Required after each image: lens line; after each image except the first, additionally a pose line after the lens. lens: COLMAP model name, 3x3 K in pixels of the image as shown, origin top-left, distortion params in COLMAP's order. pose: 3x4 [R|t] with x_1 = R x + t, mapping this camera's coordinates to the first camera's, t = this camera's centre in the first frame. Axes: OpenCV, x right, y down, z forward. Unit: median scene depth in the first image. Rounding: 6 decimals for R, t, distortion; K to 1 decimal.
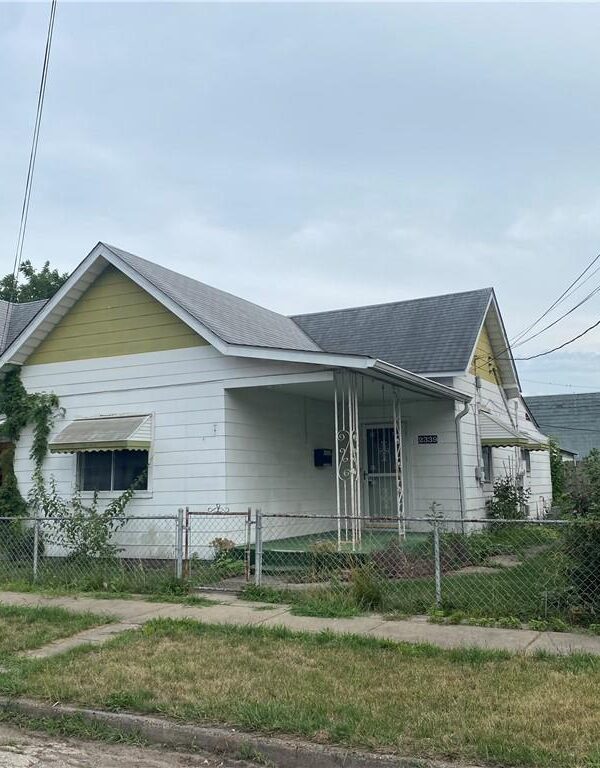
lens RADIAL K [[765.0, 0, 290.5], [0, 765.0, 385.5], [0, 0, 1]] dist [0.188249, -0.524755]
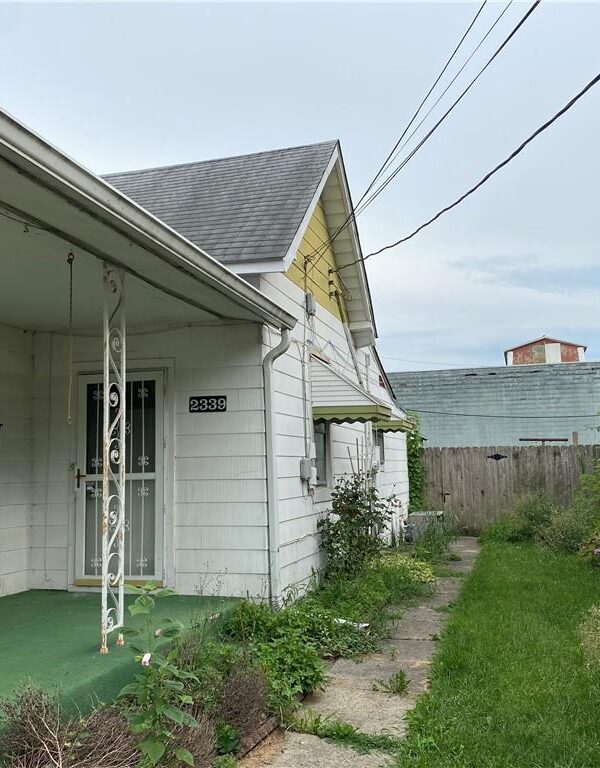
lens RADIAL K [[765.0, 0, 290.5], [0, 765.0, 385.5], [0, 0, 1]] dist [0.188249, -0.524755]
pose [[0.978683, 0.017180, 0.204656, 0.132367], [-0.020484, 0.999692, 0.014041, 0.051315], [-0.204352, -0.017934, 0.978733, 0.520811]]
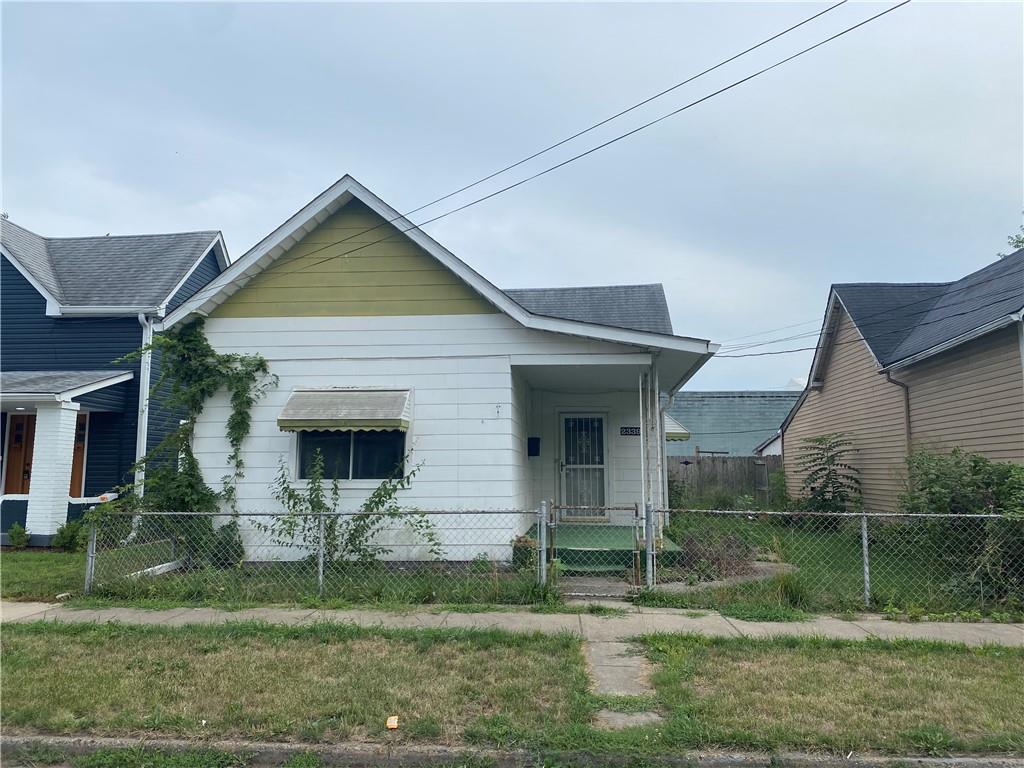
lens RADIAL K [[769.2, 0, 512.0], [0, 769.2, 384.0], [0, 0, 1]] dist [0.087347, -0.147986]
pose [[0.918746, 0.060111, 0.390246, -0.353080], [-0.063446, 0.997976, -0.004351, 0.024391], [-0.389717, -0.020762, 0.920700, 0.160372]]
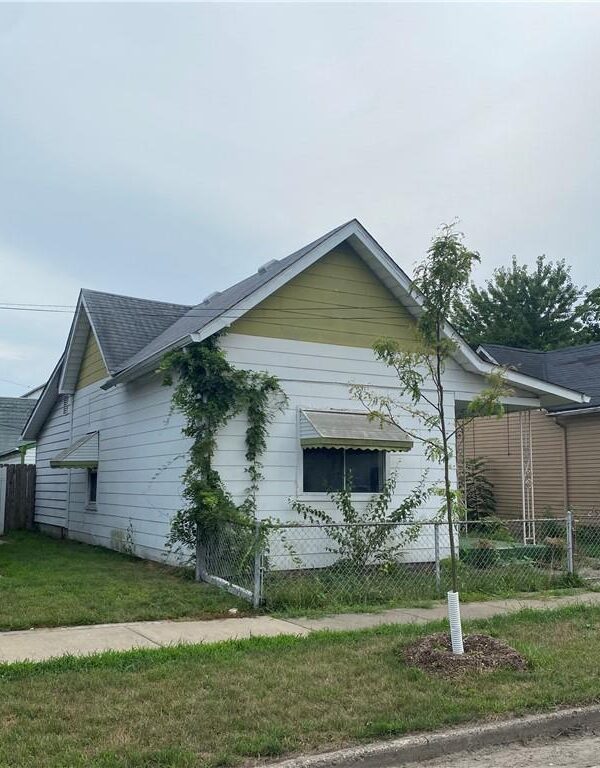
lens RADIAL K [[765.0, 0, 290.5], [0, 765.0, 385.5], [0, 0, 1]] dist [0.188249, -0.524755]
pose [[0.549286, 0.124260, 0.826344, -0.910375], [-0.119412, 0.990405, -0.069556, 0.071806], [-0.827058, -0.060469, 0.558854, 0.490616]]
